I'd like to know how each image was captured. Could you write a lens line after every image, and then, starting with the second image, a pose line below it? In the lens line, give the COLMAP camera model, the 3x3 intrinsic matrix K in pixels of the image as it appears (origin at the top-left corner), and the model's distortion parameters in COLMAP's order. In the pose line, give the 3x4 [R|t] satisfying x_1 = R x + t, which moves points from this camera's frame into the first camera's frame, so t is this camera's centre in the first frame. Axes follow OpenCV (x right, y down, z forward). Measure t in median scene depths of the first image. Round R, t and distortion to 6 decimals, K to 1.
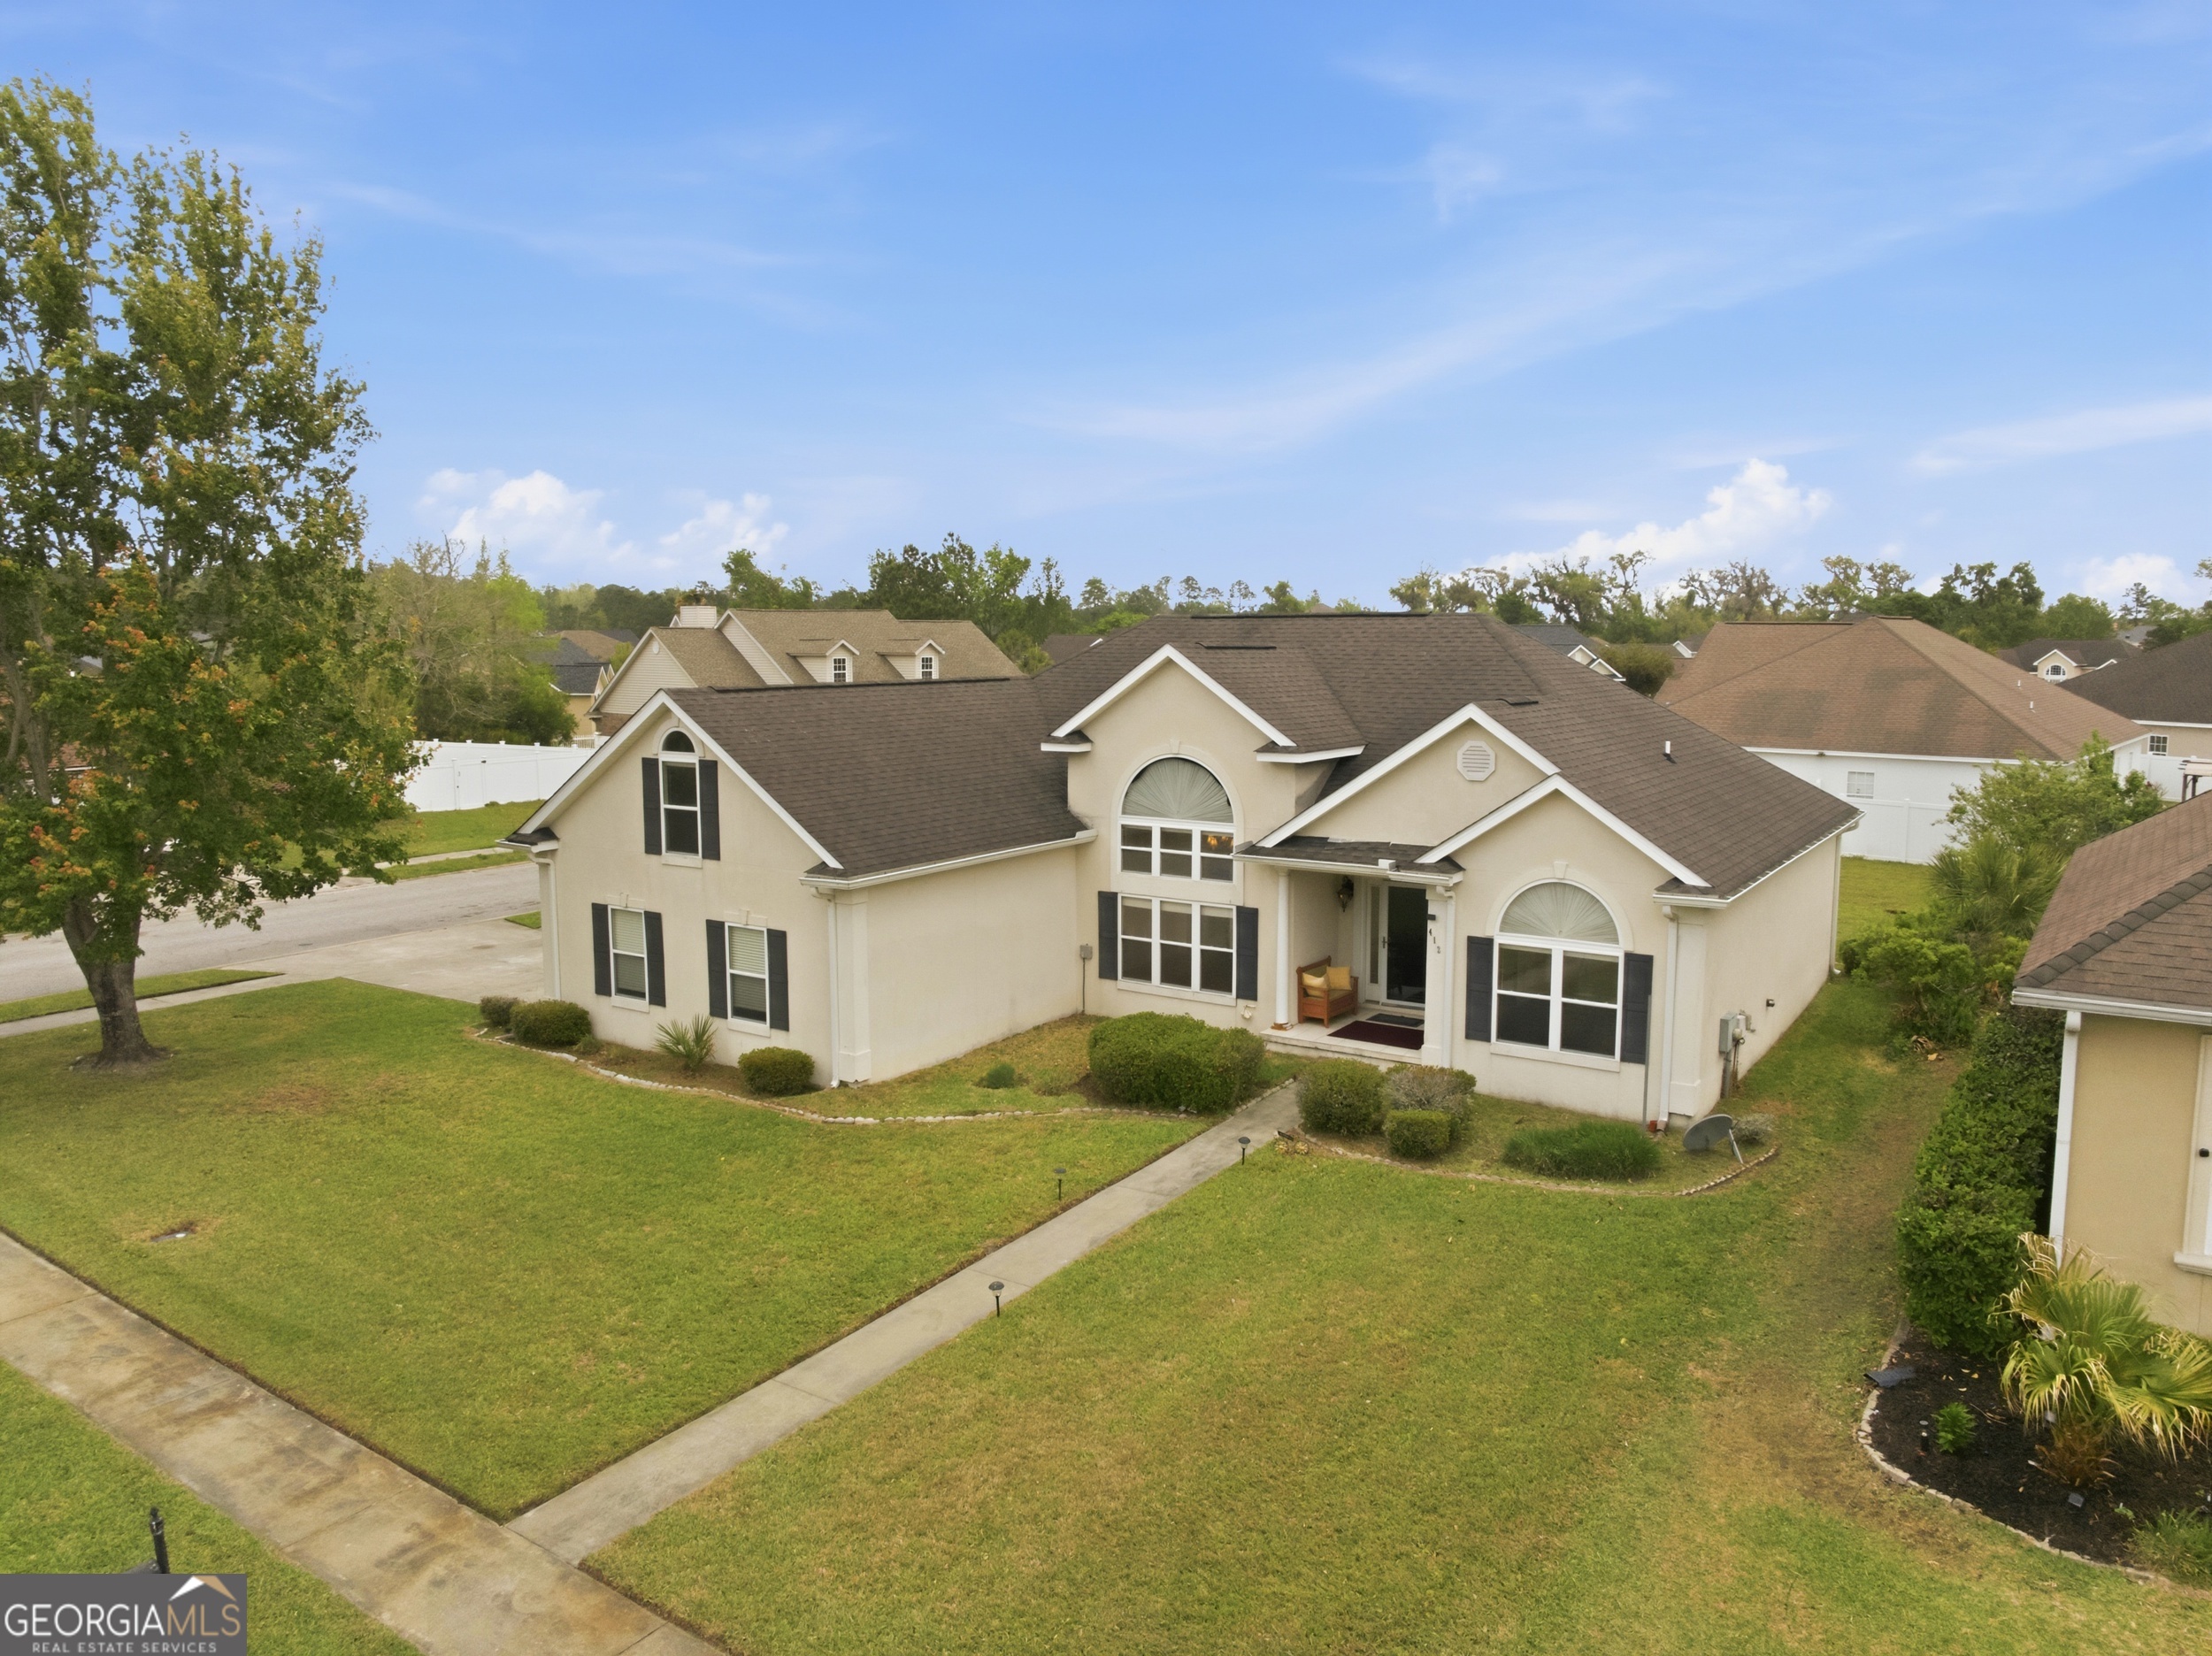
lens RADIAL K [[1559.2, 0, 1122.2], [0, 1559.2, 825.7], [0, 0, 1]] dist [-0.035722, 0.004098]
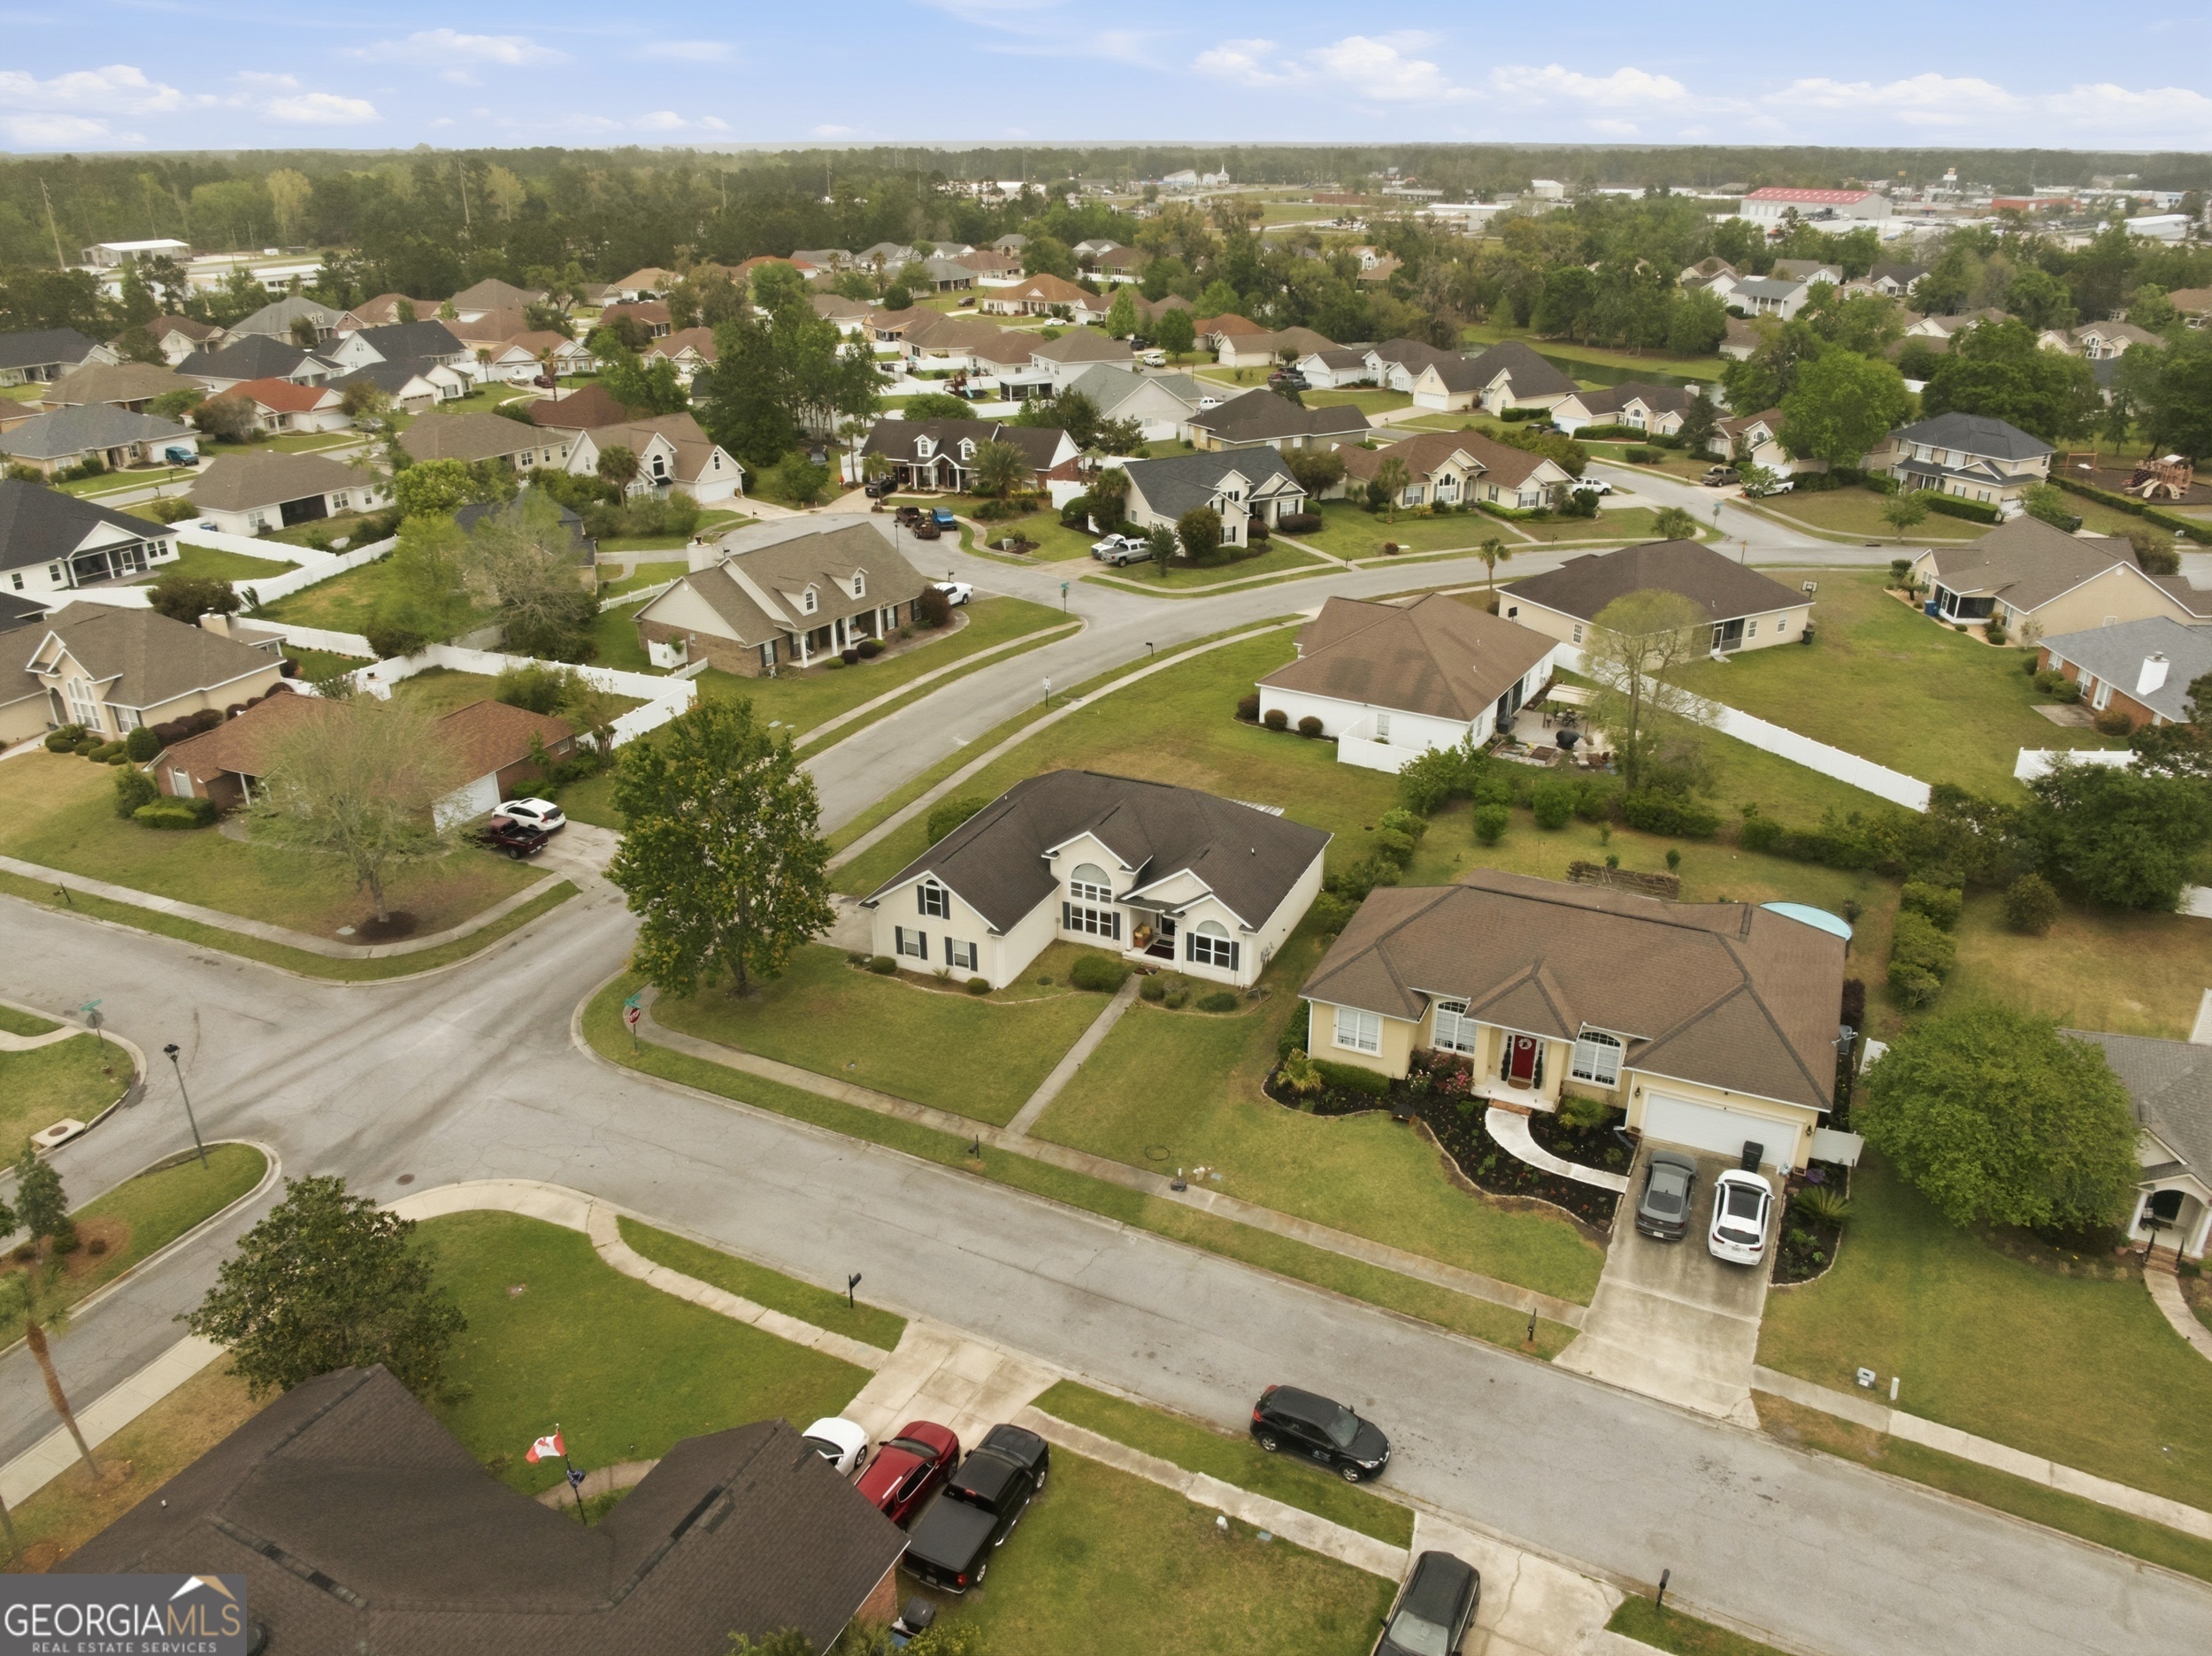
lens RADIAL K [[1559.2, 0, 1122.2], [0, 1559.2, 825.7], [0, 0, 1]] dist [-0.035722, 0.004098]
pose [[0.986445, -0.067577, 0.149528, -0.368938], [0.020389, 0.954676, 0.296948, -1.061908], [-0.162818, -0.289875, 0.943113, -1.908468]]
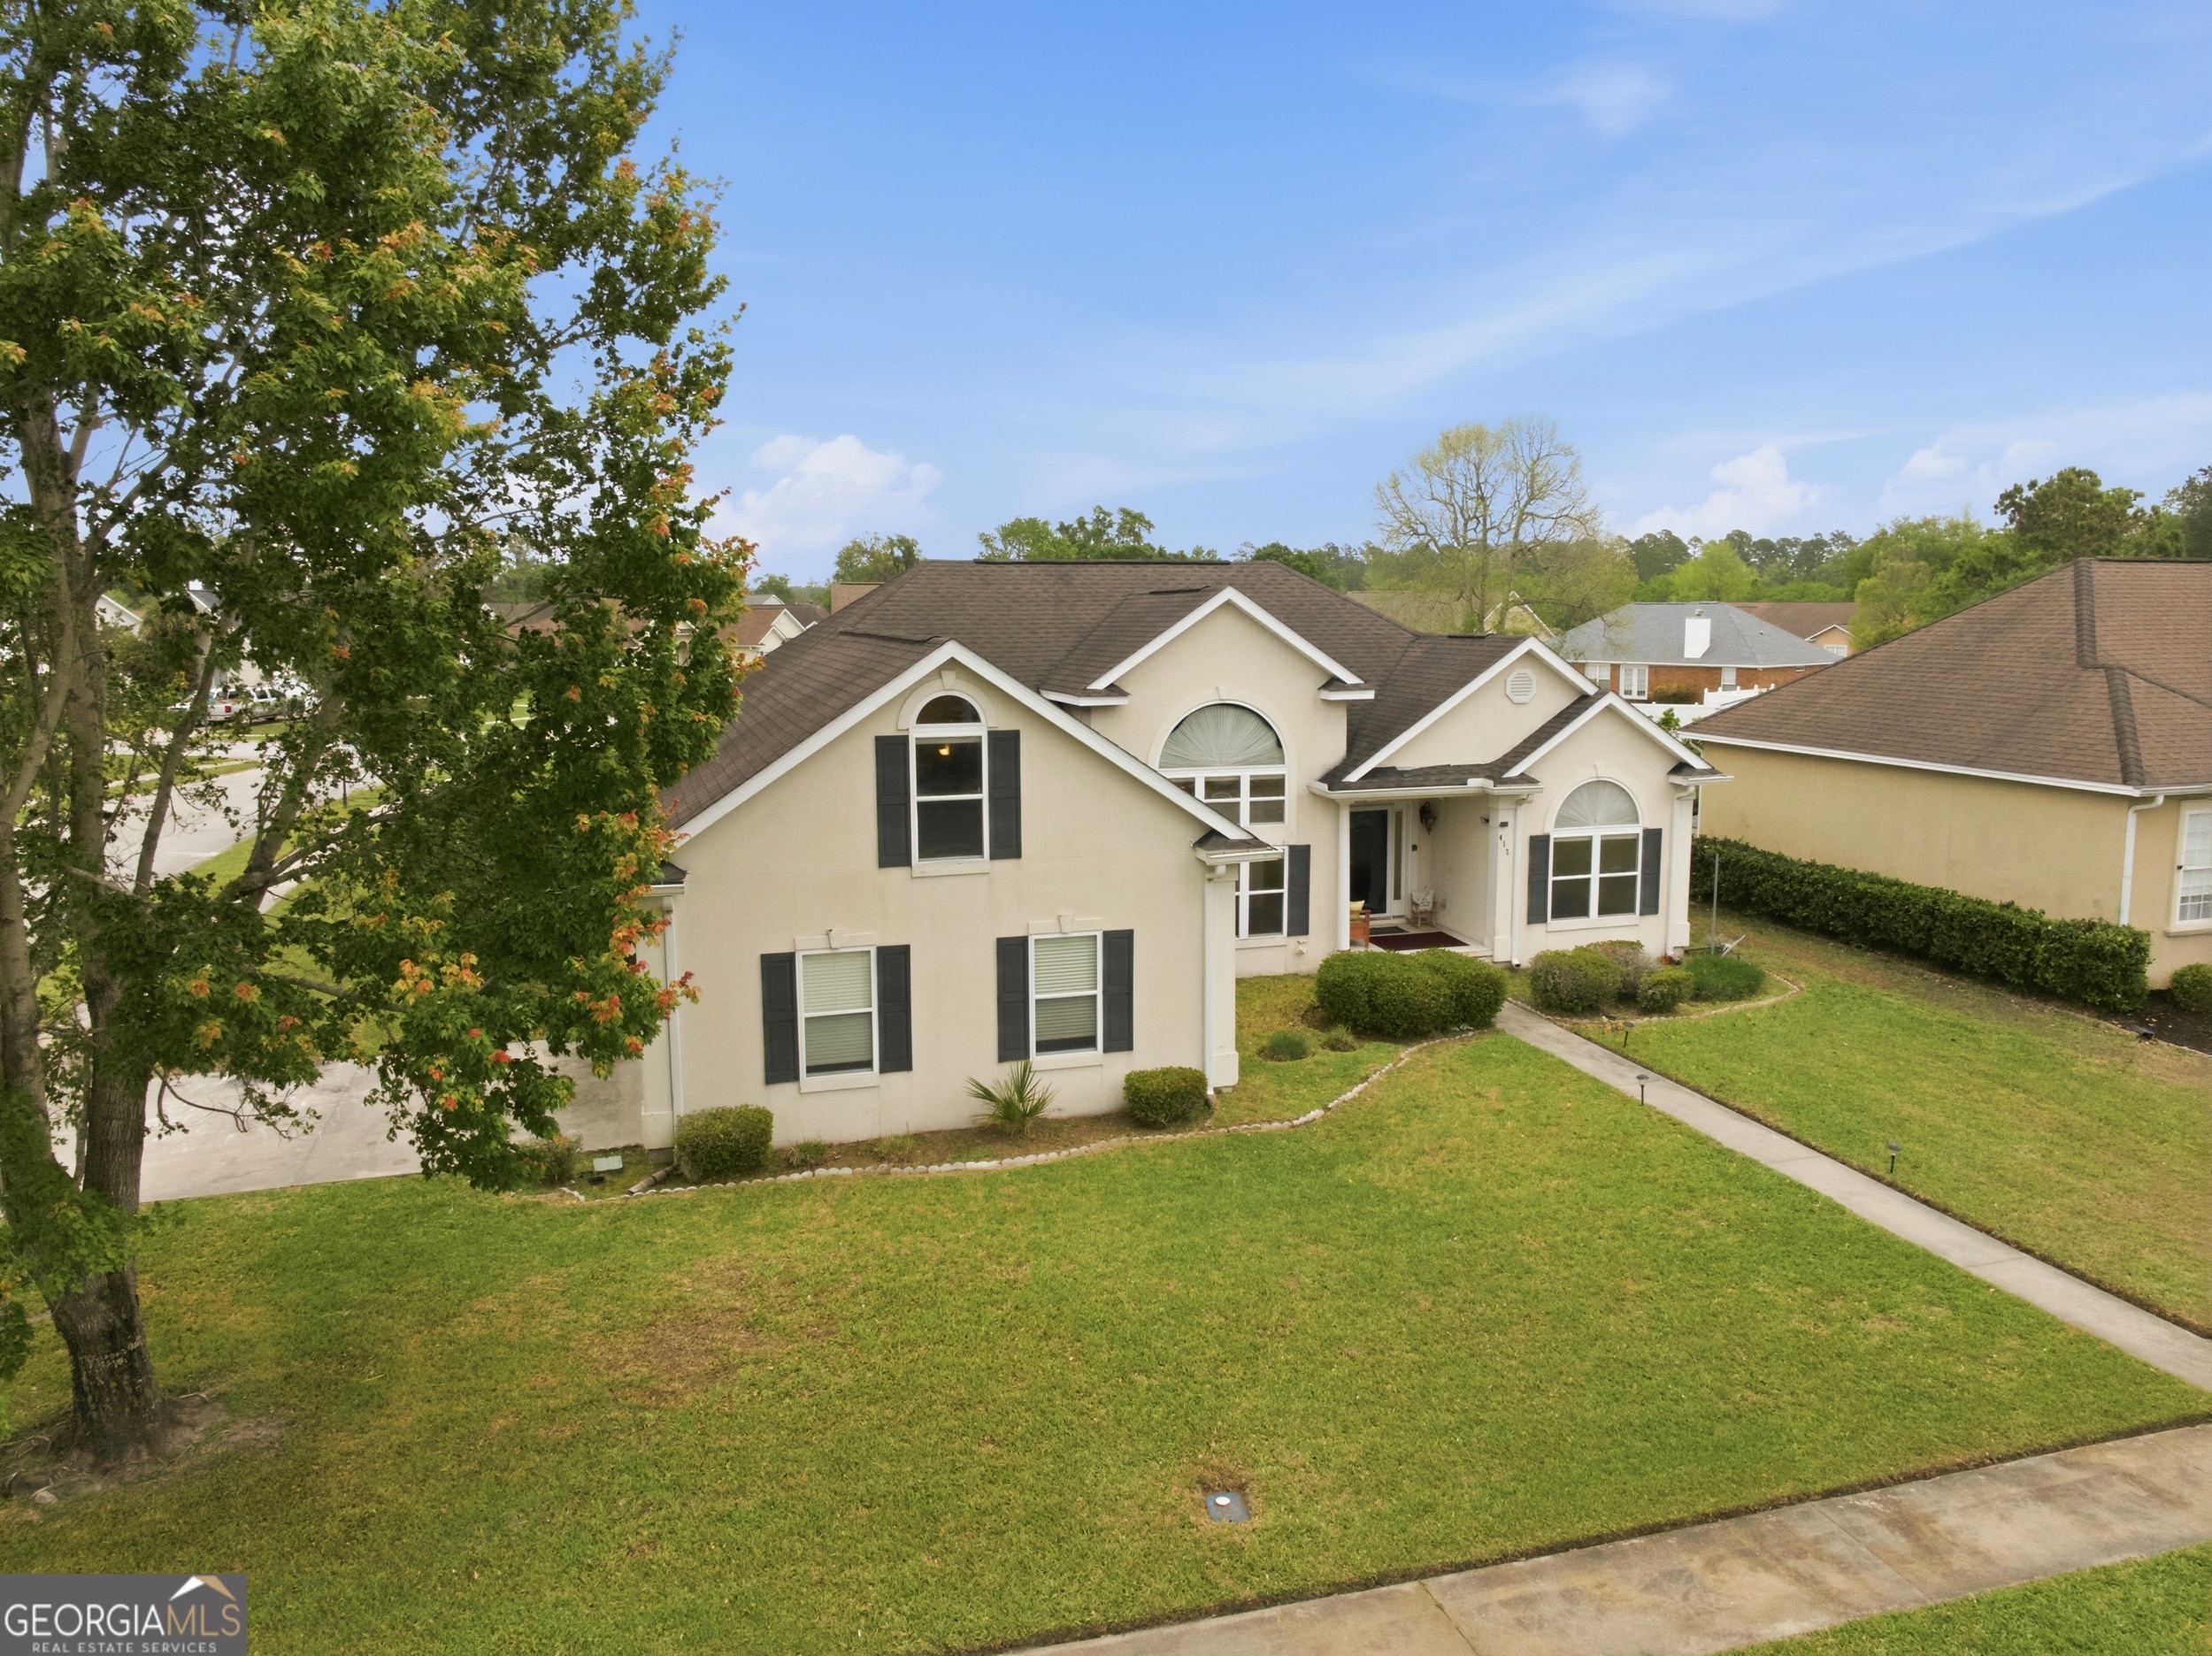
lens RADIAL K [[1559.2, 0, 1122.2], [0, 1559.2, 825.7], [0, 0, 1]] dist [-0.035722, 0.004098]
pose [[0.631198, -0.110386, 0.767727, -0.818172], [0.095779, 0.993338, 0.064079, -0.038931], [-0.769685, 0.033086, 0.637565, 0.460652]]
